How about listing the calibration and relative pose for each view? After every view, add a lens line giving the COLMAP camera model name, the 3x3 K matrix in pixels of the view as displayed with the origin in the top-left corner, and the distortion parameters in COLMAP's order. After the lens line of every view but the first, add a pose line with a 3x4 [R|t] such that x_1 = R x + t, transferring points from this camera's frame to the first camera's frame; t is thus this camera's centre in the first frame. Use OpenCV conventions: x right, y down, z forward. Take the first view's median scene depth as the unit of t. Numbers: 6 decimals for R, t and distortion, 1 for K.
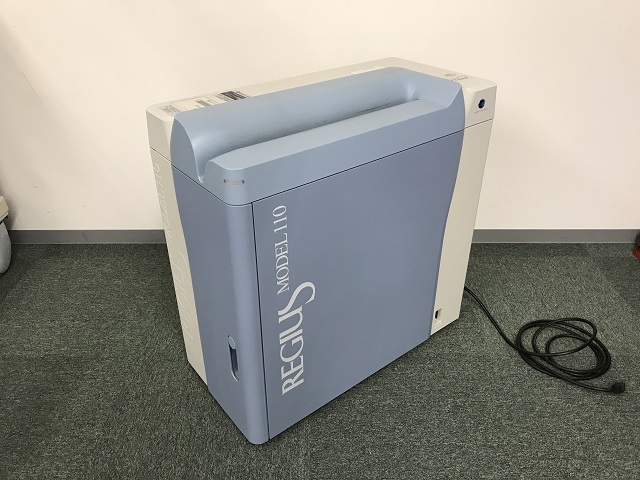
lens RADIAL K [[518.4, 0, 320.0], [0, 518.4, 240.0], [0, 0, 1]] dist [0.053572, -0.064762]
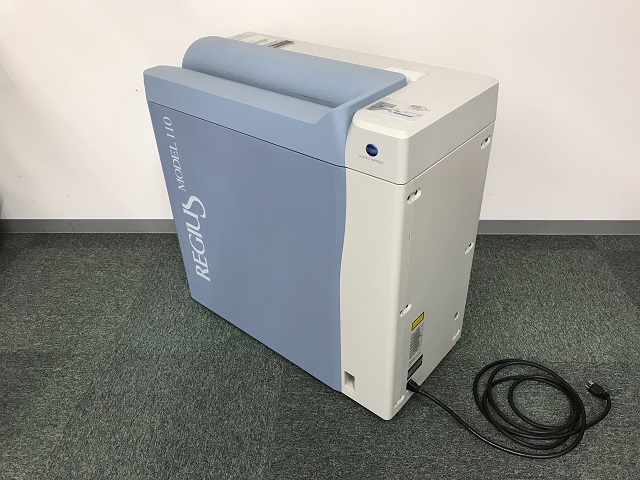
lens RADIAL K [[518.4, 0, 320.0], [0, 518.4, 240.0], [0, 0, 1]] dist [0.053572, -0.064762]
pose [[0.998055, 0.005040, -0.062137, 0.117191], [-0.002161, 0.998924, 0.046321, -0.039500], [0.062304, -0.046097, 0.996992, 0.066195]]
